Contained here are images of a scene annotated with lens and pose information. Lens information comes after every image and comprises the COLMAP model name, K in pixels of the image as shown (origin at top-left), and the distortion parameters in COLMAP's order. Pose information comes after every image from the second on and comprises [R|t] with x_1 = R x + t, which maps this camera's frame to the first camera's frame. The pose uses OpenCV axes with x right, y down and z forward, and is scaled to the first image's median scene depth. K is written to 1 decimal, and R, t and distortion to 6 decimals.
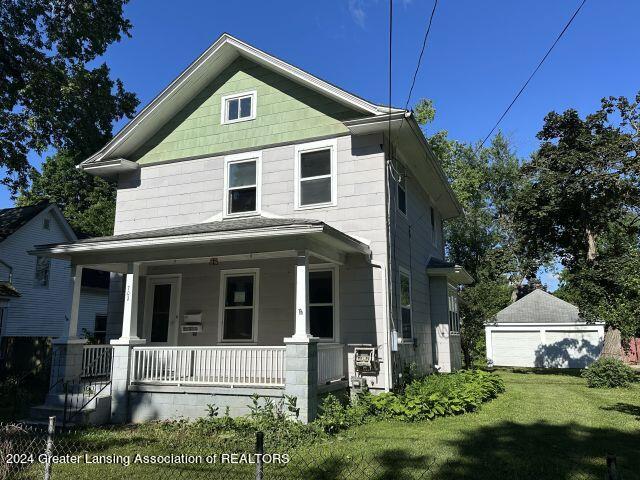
lens RADIAL K [[485.1, 0, 321.0], [0, 485.1, 240.3], [0, 0, 1]] dist [0.051571, -0.021412]
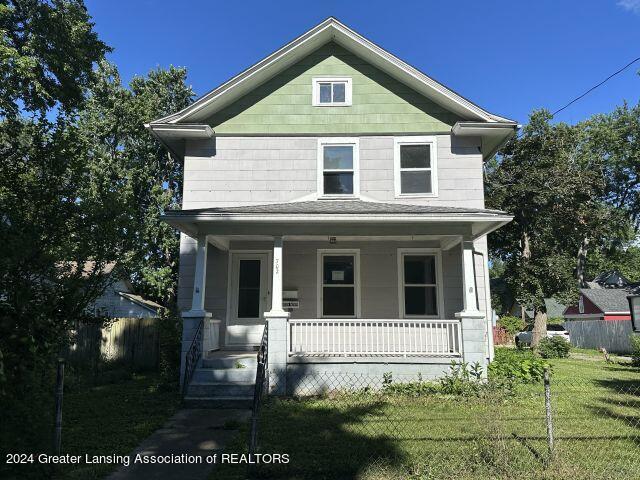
lens RADIAL K [[485.1, 0, 320.0], [0, 485.1, 239.5], [0, 0, 1]] dist [0.051571, -0.021412]
pose [[0.936536, 0.063253, 0.344819, -0.562515], [-0.070150, 0.997508, 0.007548, 0.034271], [-0.343482, -0.031258, 0.938639, 0.039813]]
